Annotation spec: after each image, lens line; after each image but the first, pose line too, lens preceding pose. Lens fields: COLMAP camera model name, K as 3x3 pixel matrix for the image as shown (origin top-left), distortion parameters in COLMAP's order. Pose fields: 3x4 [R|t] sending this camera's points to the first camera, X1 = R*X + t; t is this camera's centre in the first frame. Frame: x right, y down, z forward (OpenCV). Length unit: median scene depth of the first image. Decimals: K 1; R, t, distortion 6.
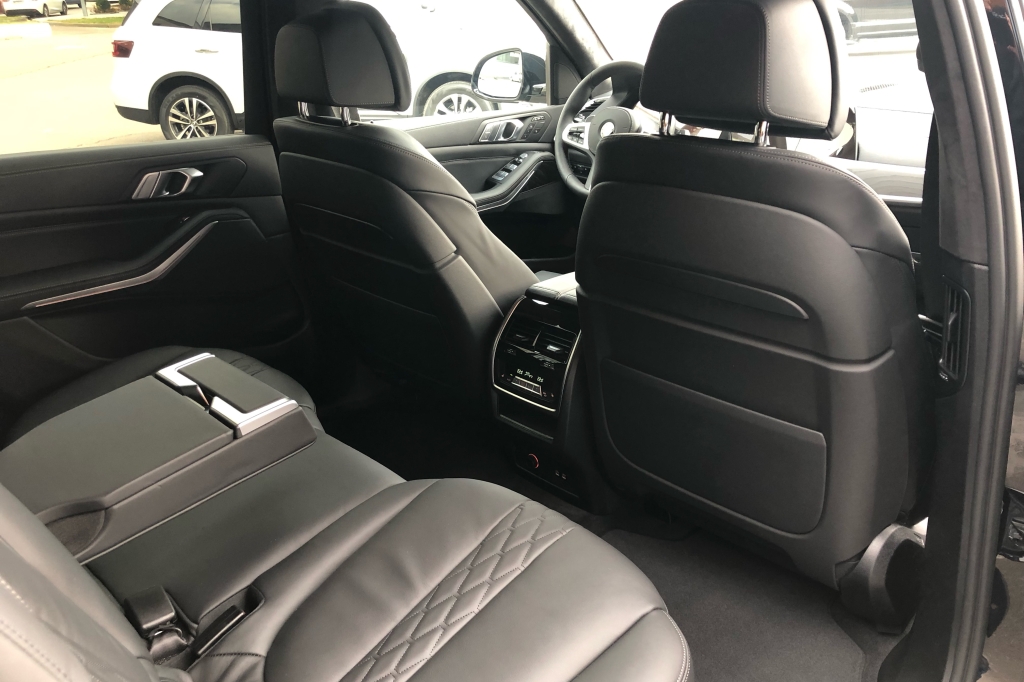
lens RADIAL K [[826.6, 0, 512.0], [0, 826.6, 341.0], [0, 0, 1]] dist [0.047452, -0.000471]
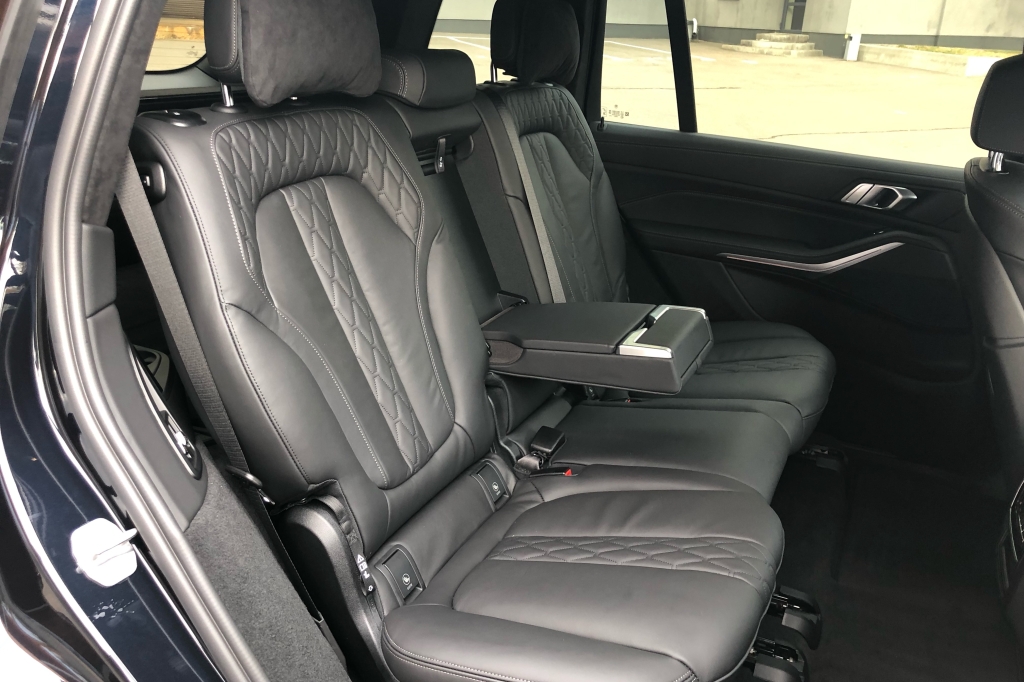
lens RADIAL K [[807.5, 0, 512.0], [0, 807.5, 341.0], [0, 0, 1]] dist [0.007981, 0.001330]
pose [[0.361370, 0.384540, -0.849436, 0.608137], [-0.410071, 0.883711, 0.225602, -0.105545], [0.837409, 0.266803, 0.477035, 0.245739]]
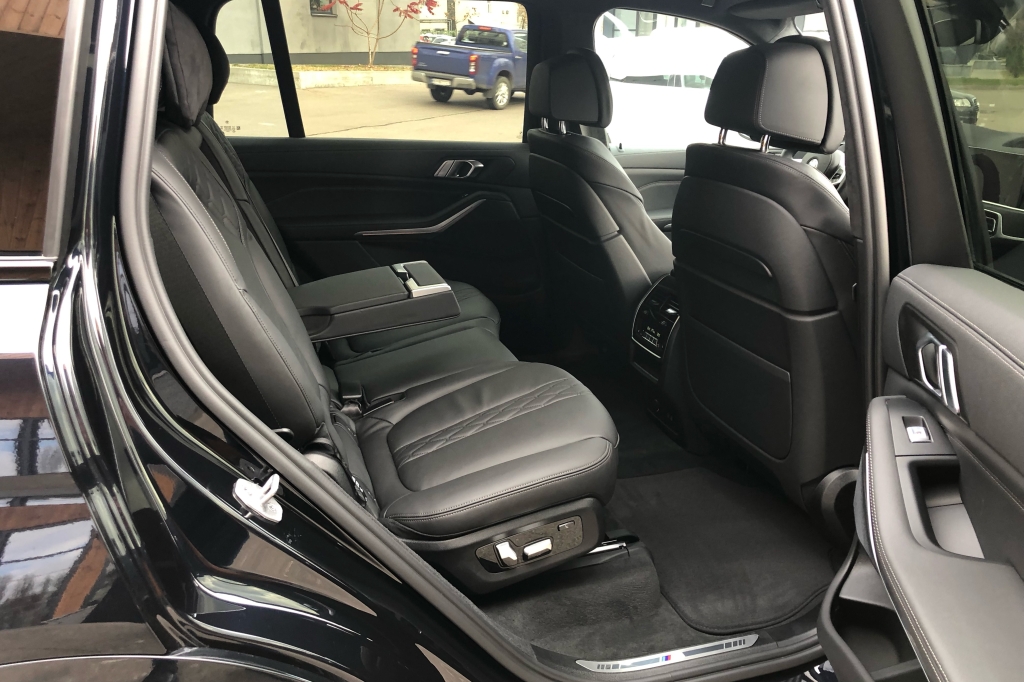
lens RADIAL K [[807.5, 0, 512.0], [0, 807.5, 341.0], [0, 0, 1]] dist [0.007981, 0.001330]
pose [[0.892846, 0.182332, -0.411803, 0.491712], [-0.205661, 0.978542, -0.012637, 0.166433], [0.400662, 0.095975, 0.911185, -0.350680]]
